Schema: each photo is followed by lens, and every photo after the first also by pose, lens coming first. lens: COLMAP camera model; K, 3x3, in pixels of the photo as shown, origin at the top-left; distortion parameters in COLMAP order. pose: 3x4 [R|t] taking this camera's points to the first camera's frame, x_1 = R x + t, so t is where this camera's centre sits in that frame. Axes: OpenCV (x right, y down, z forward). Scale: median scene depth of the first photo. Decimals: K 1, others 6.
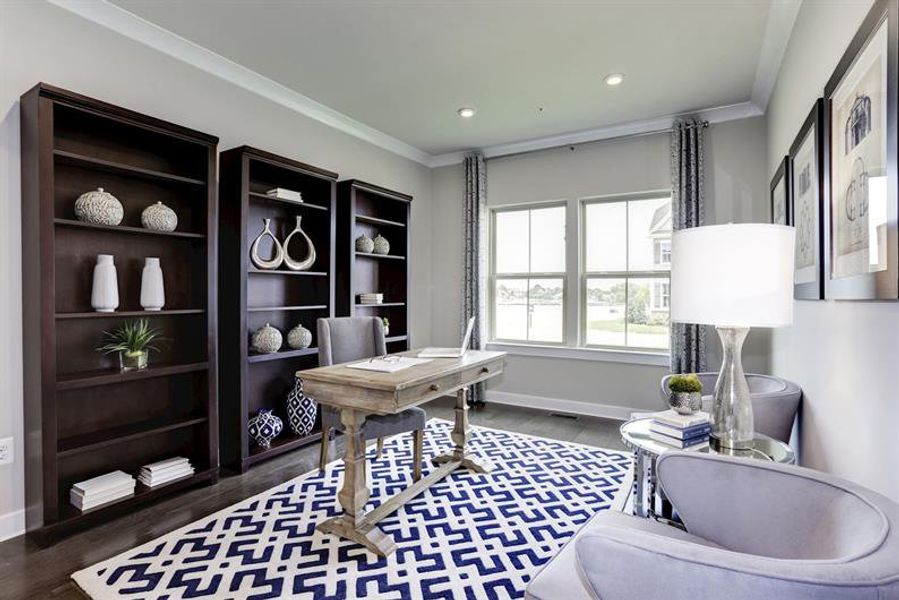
lens RADIAL K [[432.0, 0, 447.4], [0, 432.0, 292.9], [0, 0, 1]] dist [-0.017582, 0.000394]
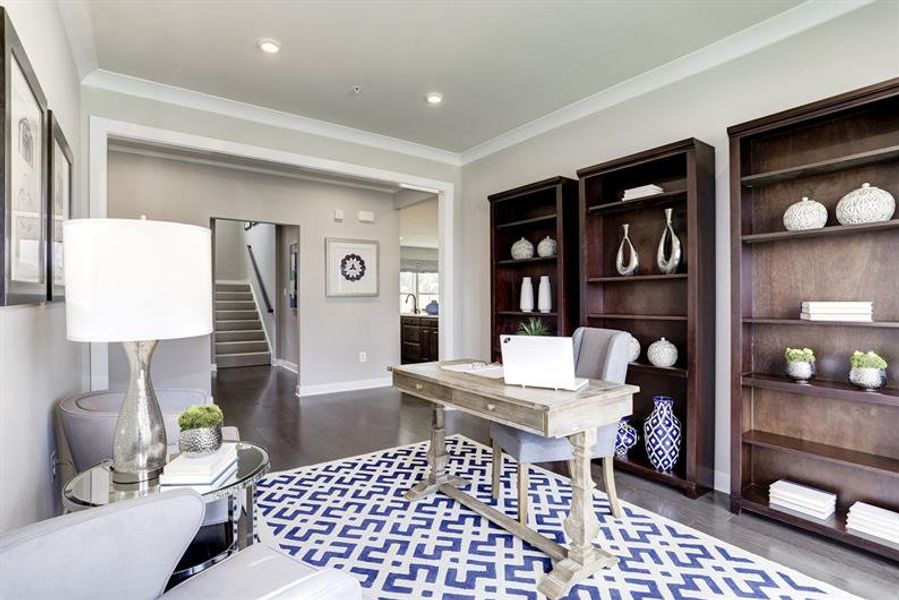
lens RADIAL K [[432.0, 0, 446.2], [0, 432.0, 303.8], [0, 0, 1]] dist [-0.017582, 0.000394]
pose [[-0.367842, 0.013089, -0.929796, 0.877726], [0.004413, 0.999914, 0.012330, -0.009352], [0.929878, 0.000432, -0.367868, 1.340784]]
